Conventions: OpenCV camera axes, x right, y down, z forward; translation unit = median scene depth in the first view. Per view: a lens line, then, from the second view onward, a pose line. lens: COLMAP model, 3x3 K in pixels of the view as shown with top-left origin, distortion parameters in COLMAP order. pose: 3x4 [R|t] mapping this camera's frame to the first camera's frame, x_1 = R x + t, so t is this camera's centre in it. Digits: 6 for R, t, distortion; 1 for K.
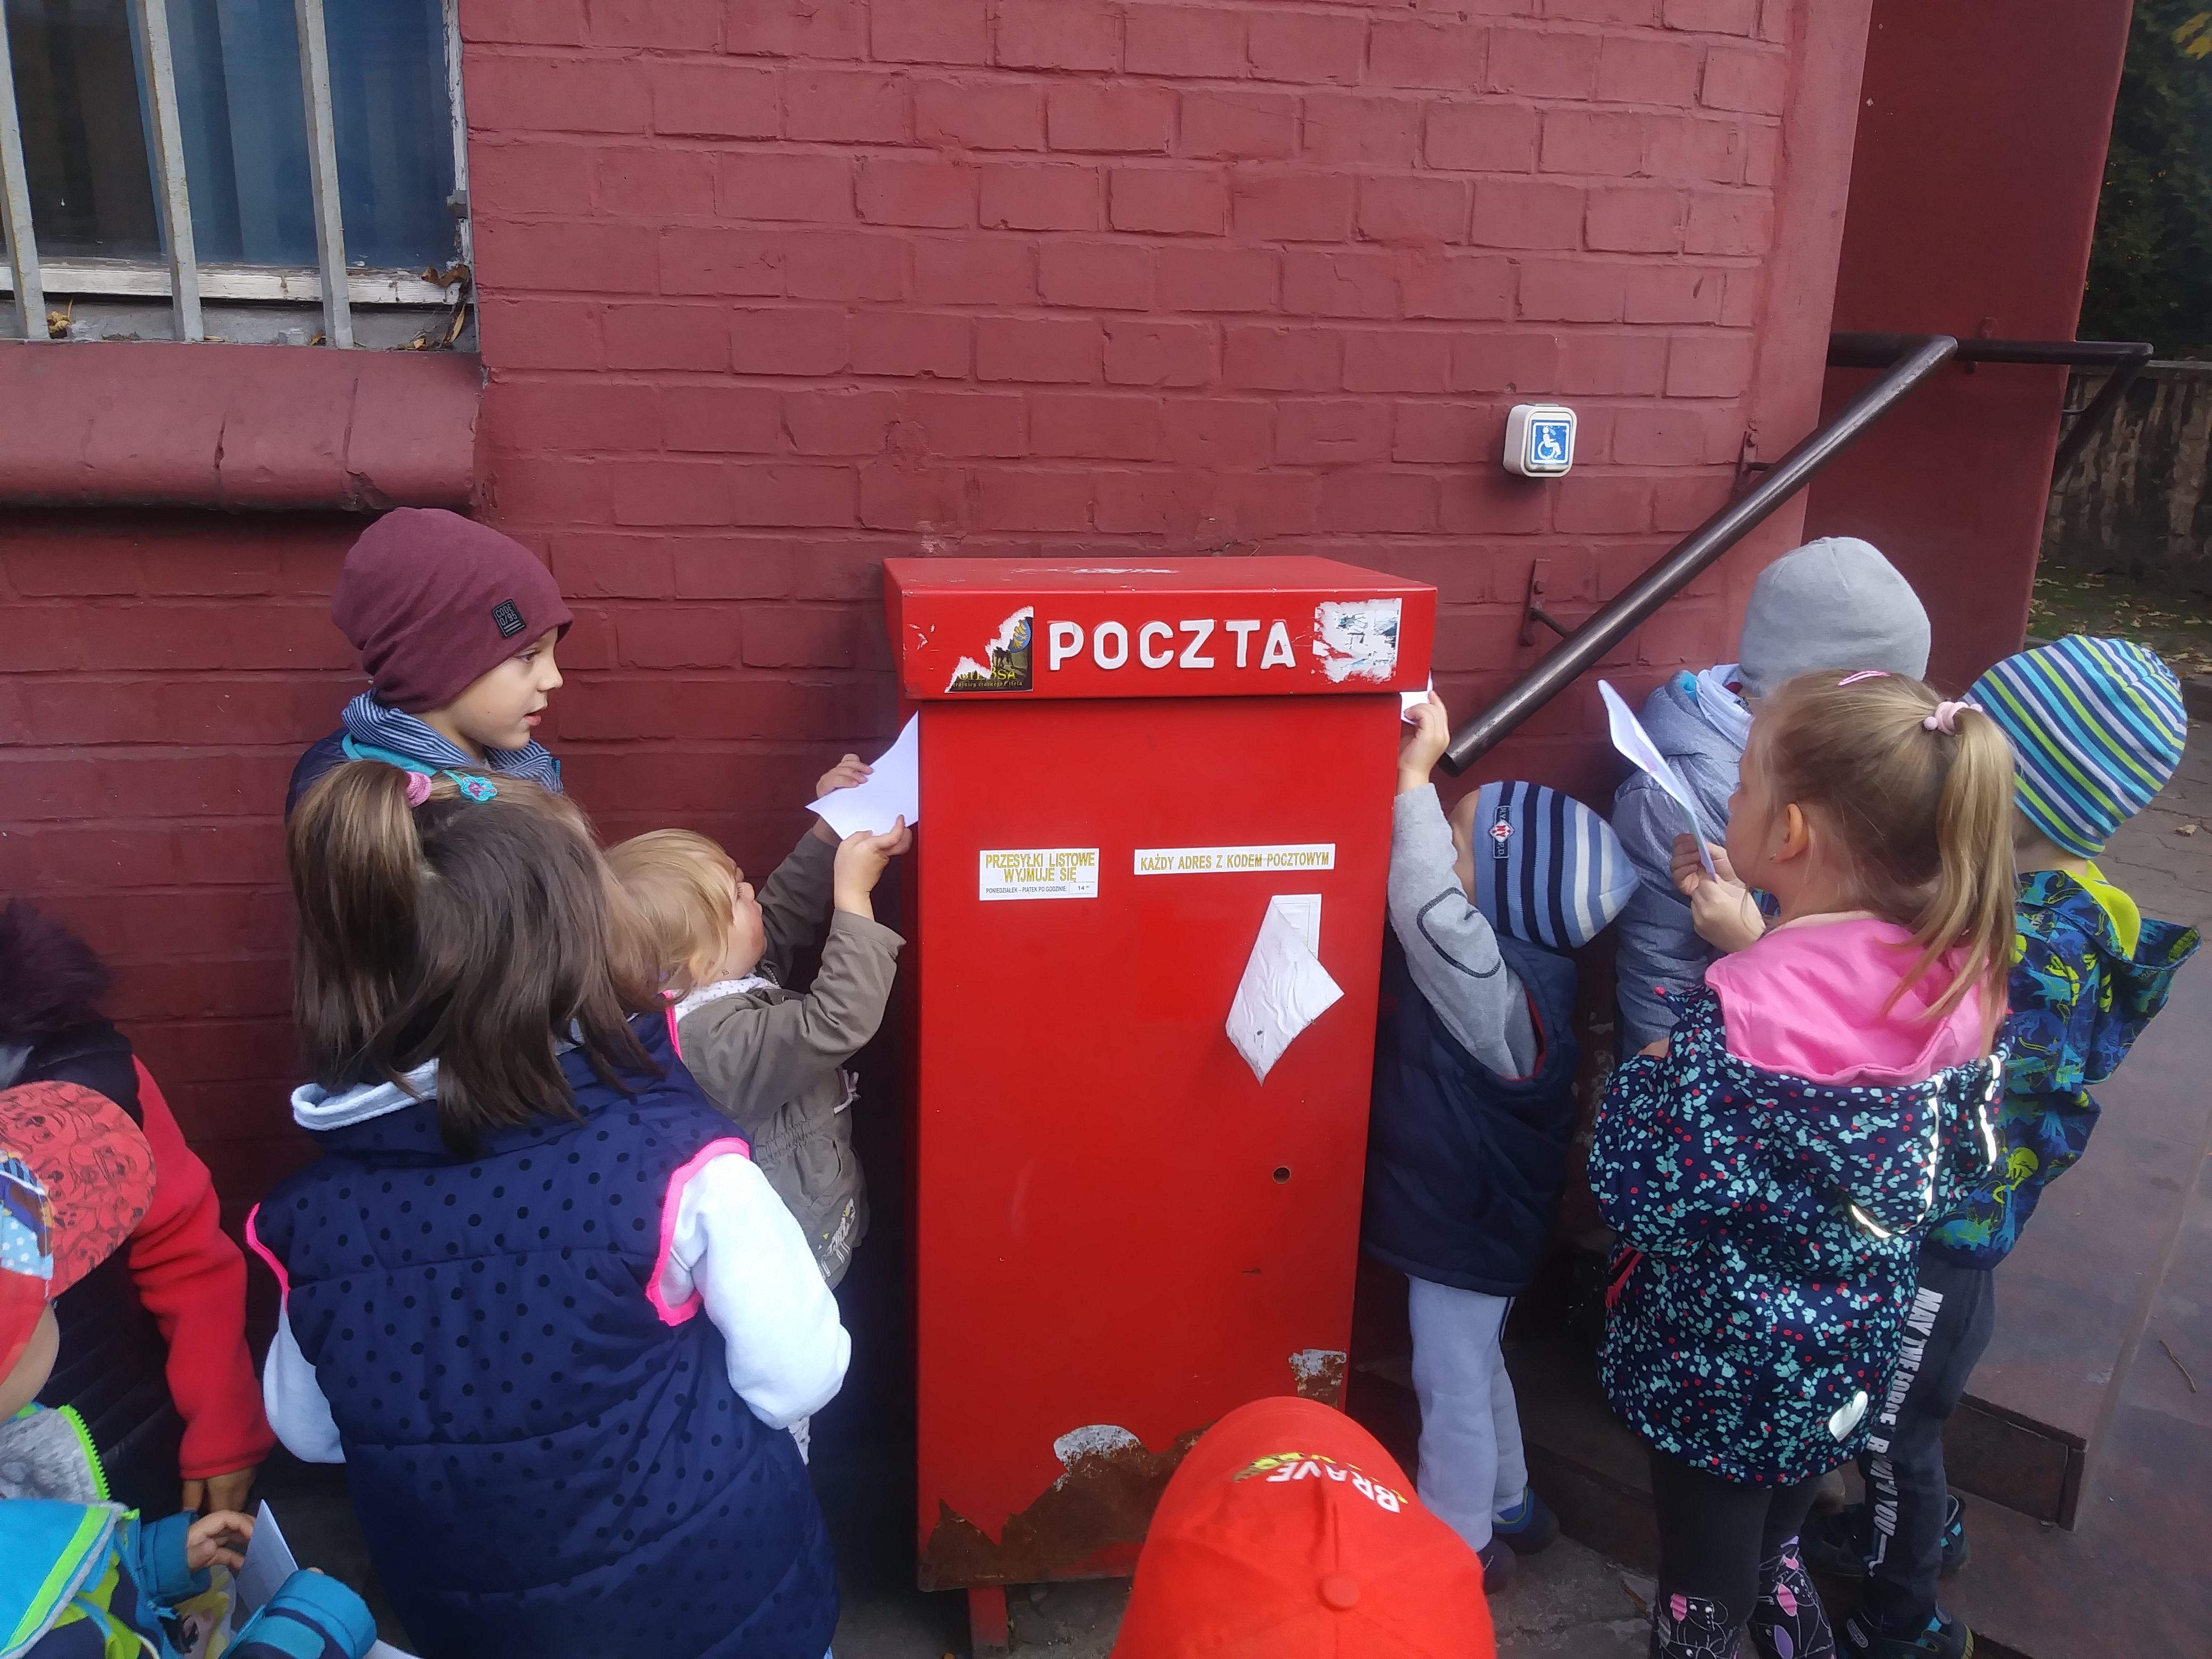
lens RADIAL K [[1829.8, 0, 1108.8], [0, 1829.8, 820.6], [0, 0, 1]] dist [0.036710, -0.029464]
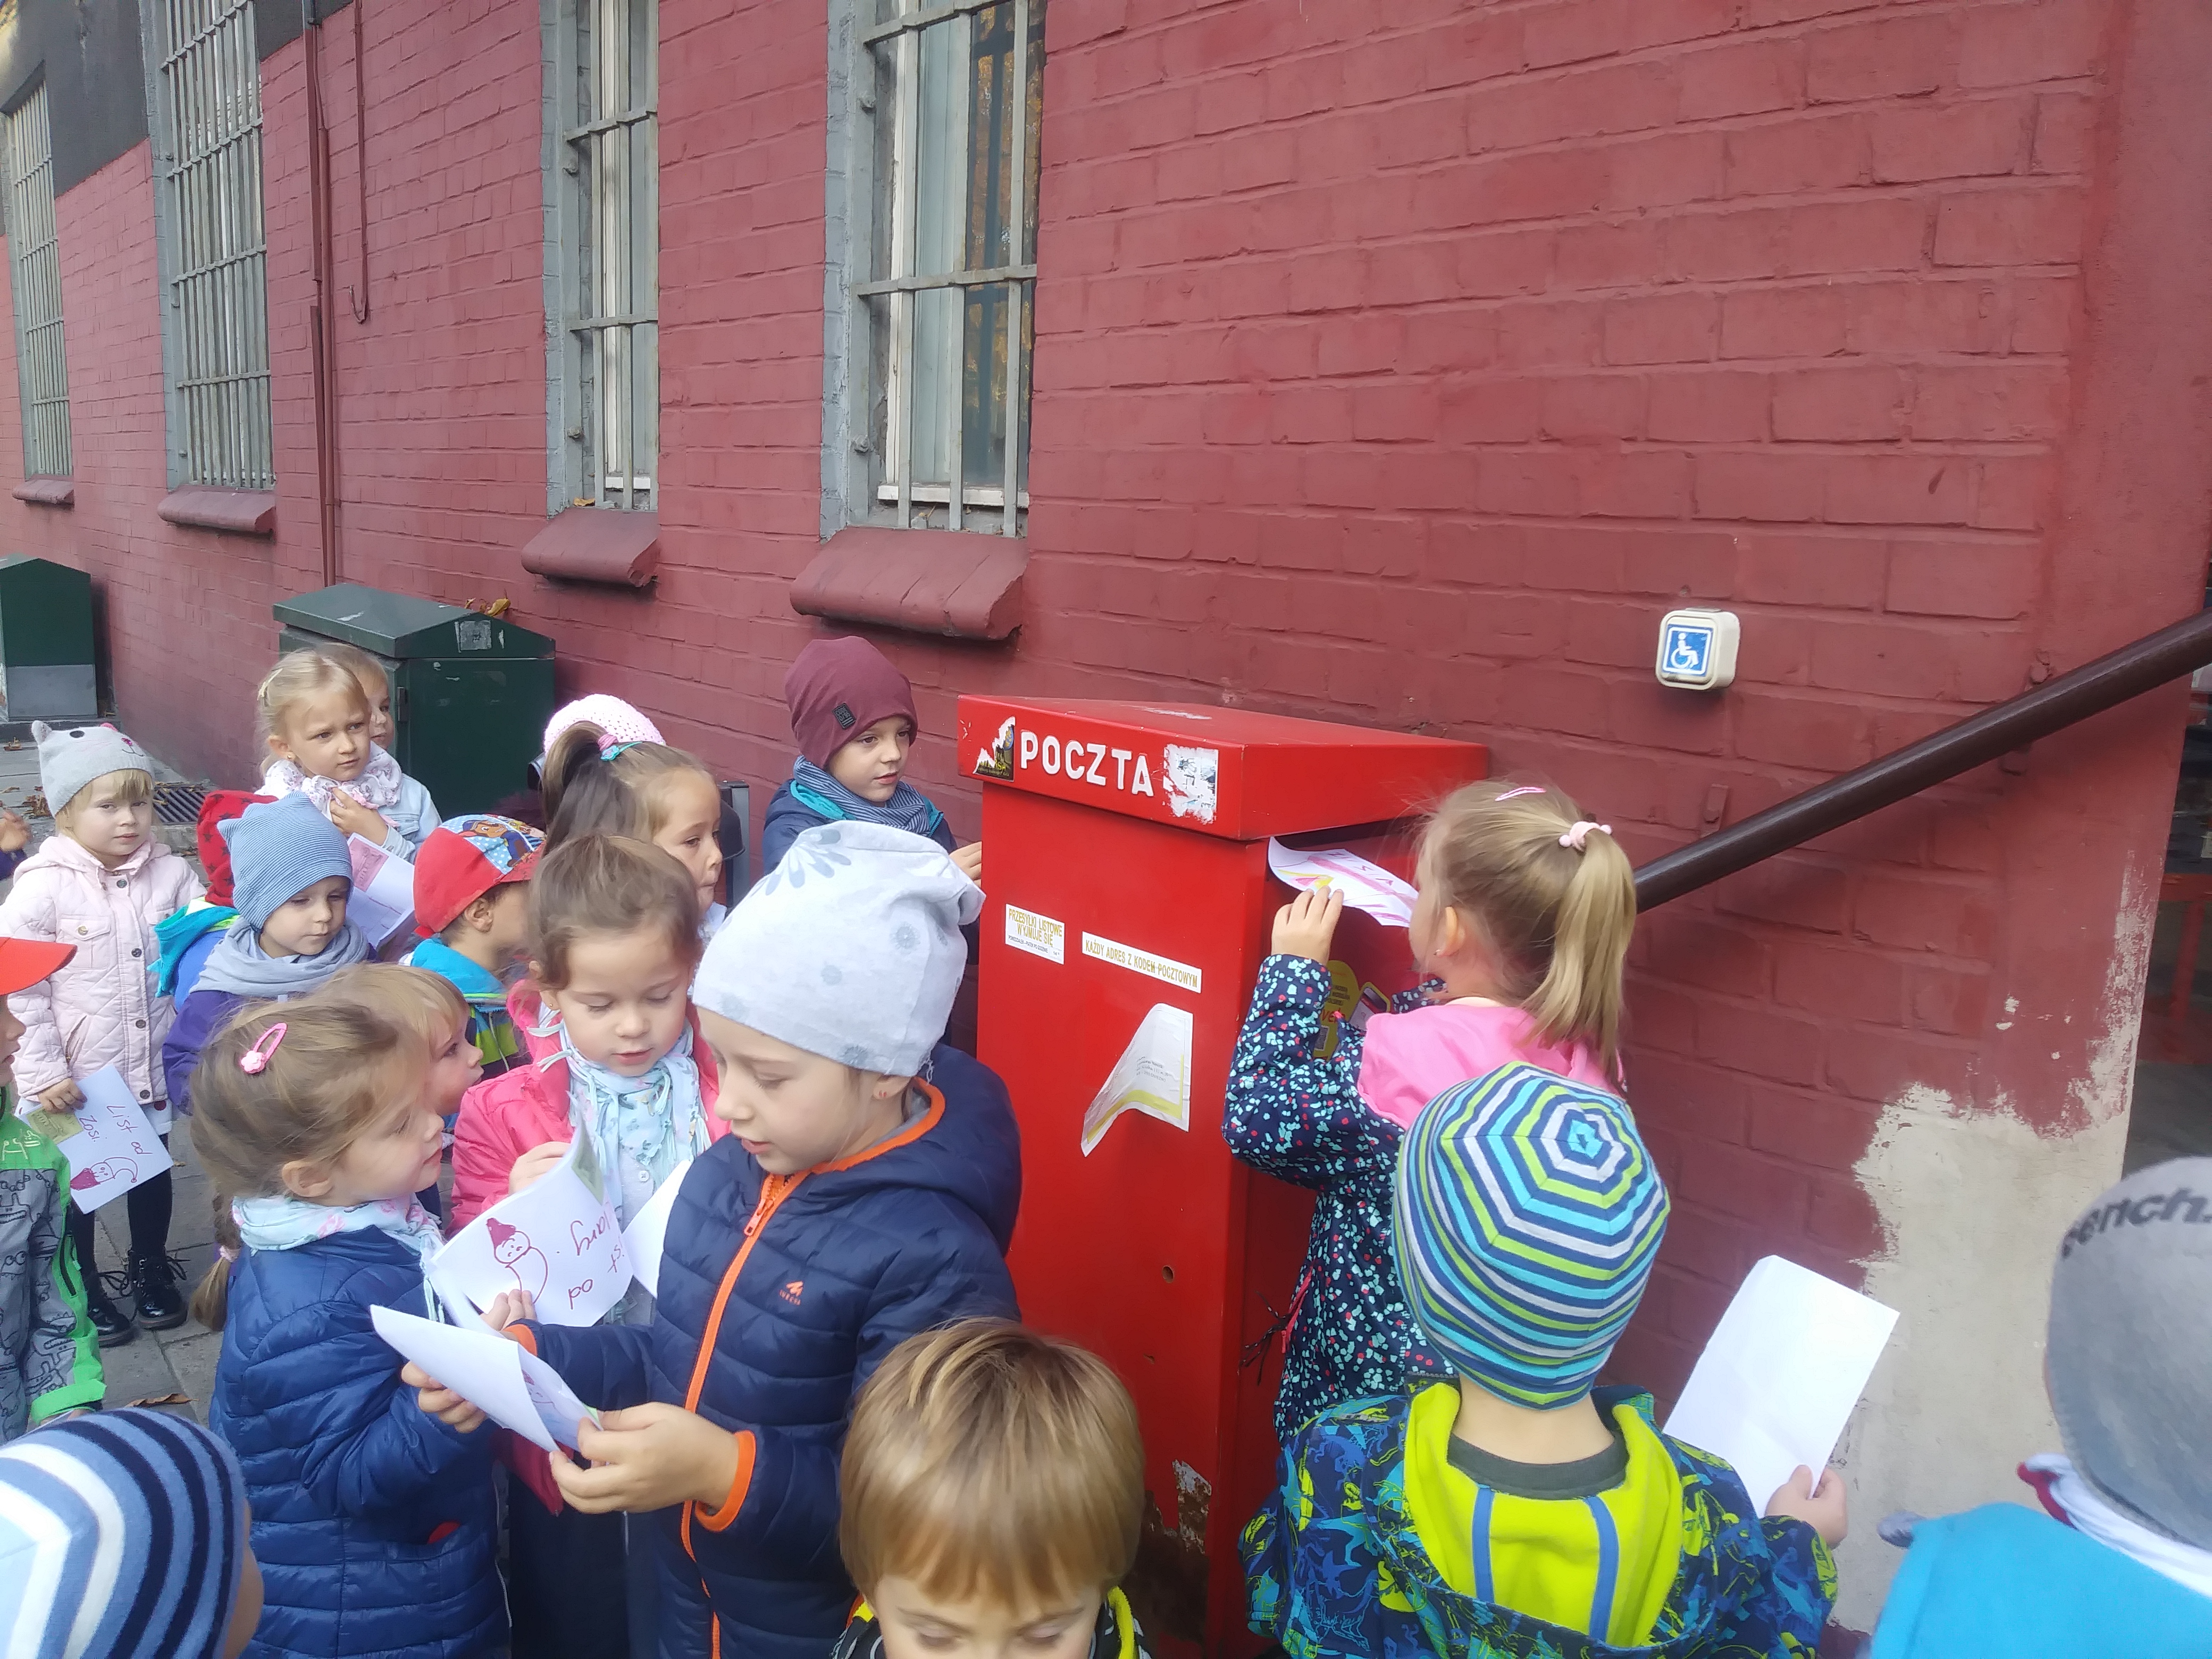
lens RADIAL K [[1829.8, 0, 1101.4], [0, 1829.8, 840.8], [0, 0, 1]] dist [0.036710, -0.029464]
pose [[0.469133, 0.148940, -0.870478, 0.949722], [-0.263014, 0.964511, 0.023281, -0.065520], [0.843053, 0.218025, 0.491657, 0.357396]]
